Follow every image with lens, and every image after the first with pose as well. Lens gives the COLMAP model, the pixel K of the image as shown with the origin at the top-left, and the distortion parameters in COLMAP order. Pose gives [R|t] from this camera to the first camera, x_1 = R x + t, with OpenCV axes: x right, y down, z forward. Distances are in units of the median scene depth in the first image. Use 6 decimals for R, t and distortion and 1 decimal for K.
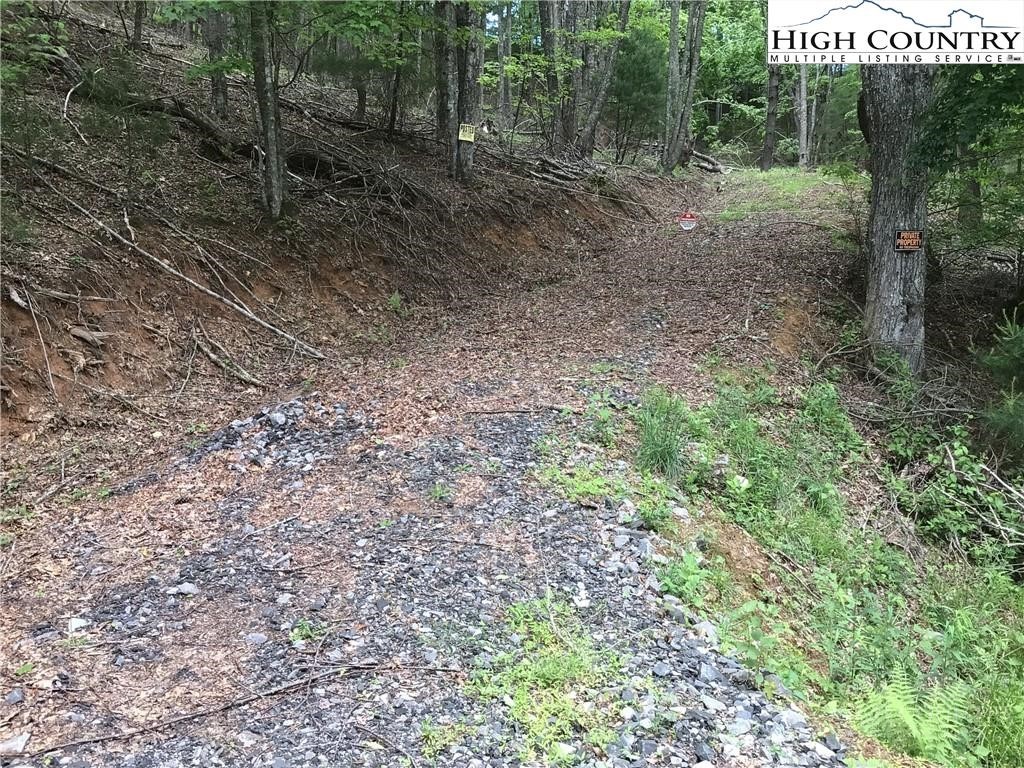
lens RADIAL K [[925.4, 0, 512.6], [0, 925.4, 381.4], [0, 0, 1]] dist [0.005517, 0.003249]
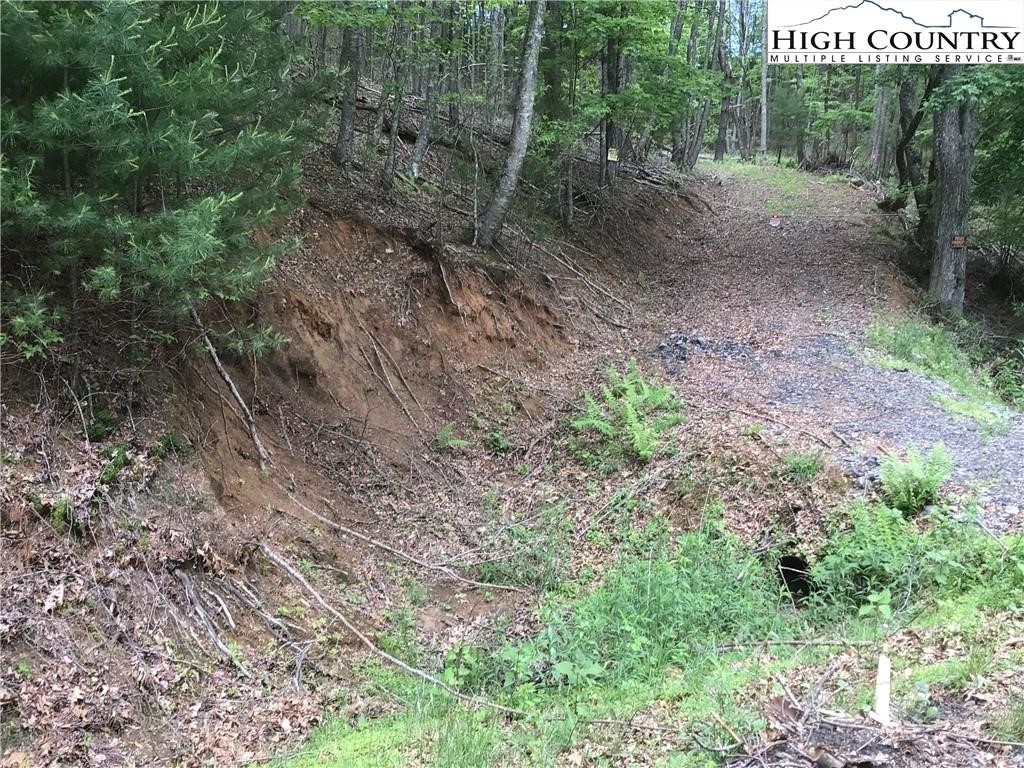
lens RADIAL K [[925.4, 0, 511.3], [0, 925.4, 385.5], [0, 0, 1]] dist [0.005517, 0.003249]
pose [[0.991331, -0.019668, 0.129907, -0.390866], [0.014447, 0.999054, 0.041011, 0.020069], [-0.130591, -0.038779, 0.990678, -0.379317]]
